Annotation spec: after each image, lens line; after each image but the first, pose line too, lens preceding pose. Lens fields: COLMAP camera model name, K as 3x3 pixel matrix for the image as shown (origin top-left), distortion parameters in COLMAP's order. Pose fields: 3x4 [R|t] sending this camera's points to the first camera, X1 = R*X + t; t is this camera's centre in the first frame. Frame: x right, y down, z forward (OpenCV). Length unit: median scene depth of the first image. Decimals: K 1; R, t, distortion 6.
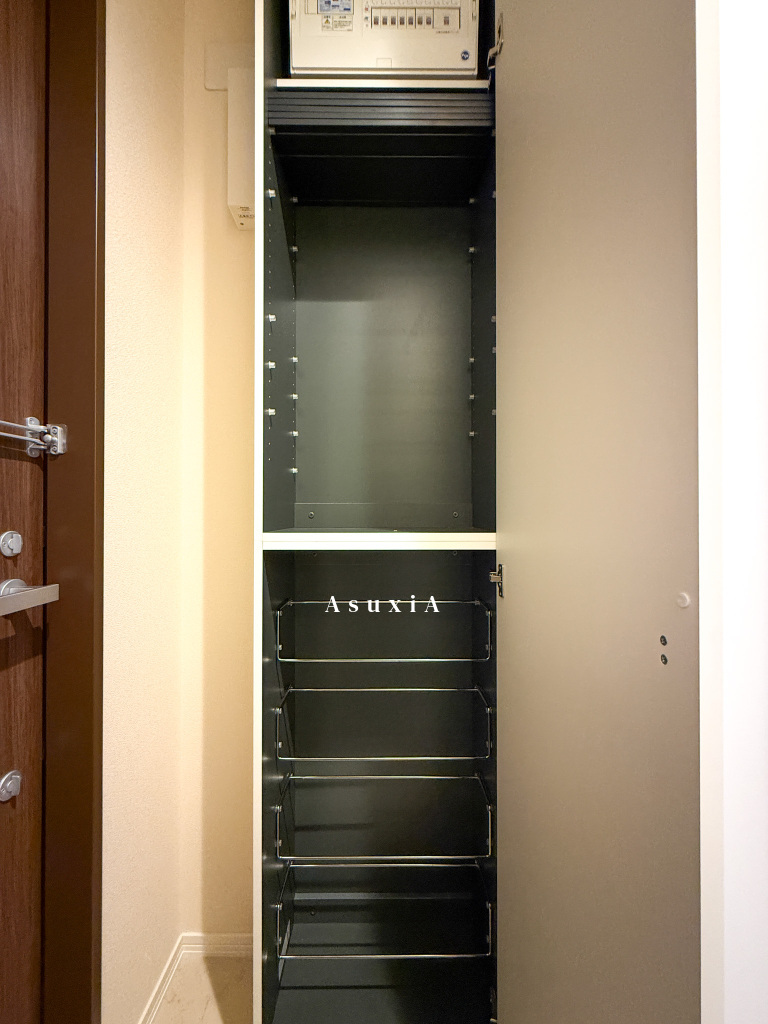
lens RADIAL K [[406.8, 0, 383.8], [0, 406.8, 511.4], [0, 0, 1]] dist [-0.000168, -0.000234]
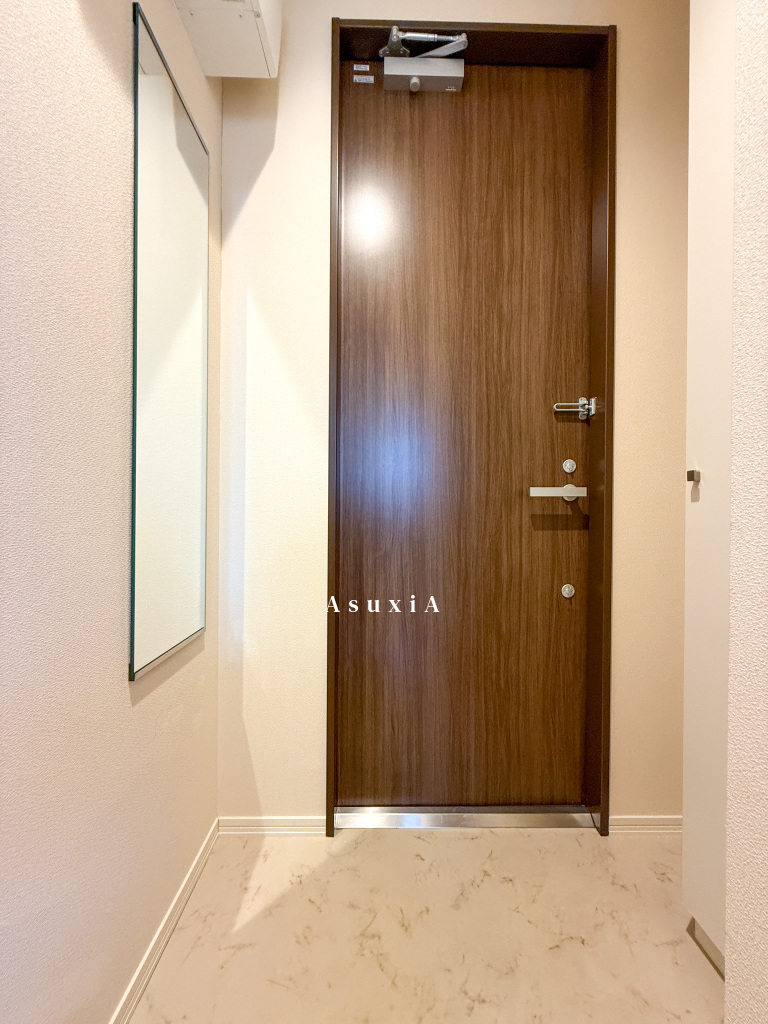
lens RADIAL K [[406.8, 0, 383.8], [0, 406.8, 510.6], [0, 0, 1]] dist [-0.000168, -0.000234]
pose [[0.014288, 0.001858, -0.999896, 0.956054], [-0.001213, 0.999998, 0.001841, 0.275055], [0.999897, 0.001186, 0.014291, 0.087755]]
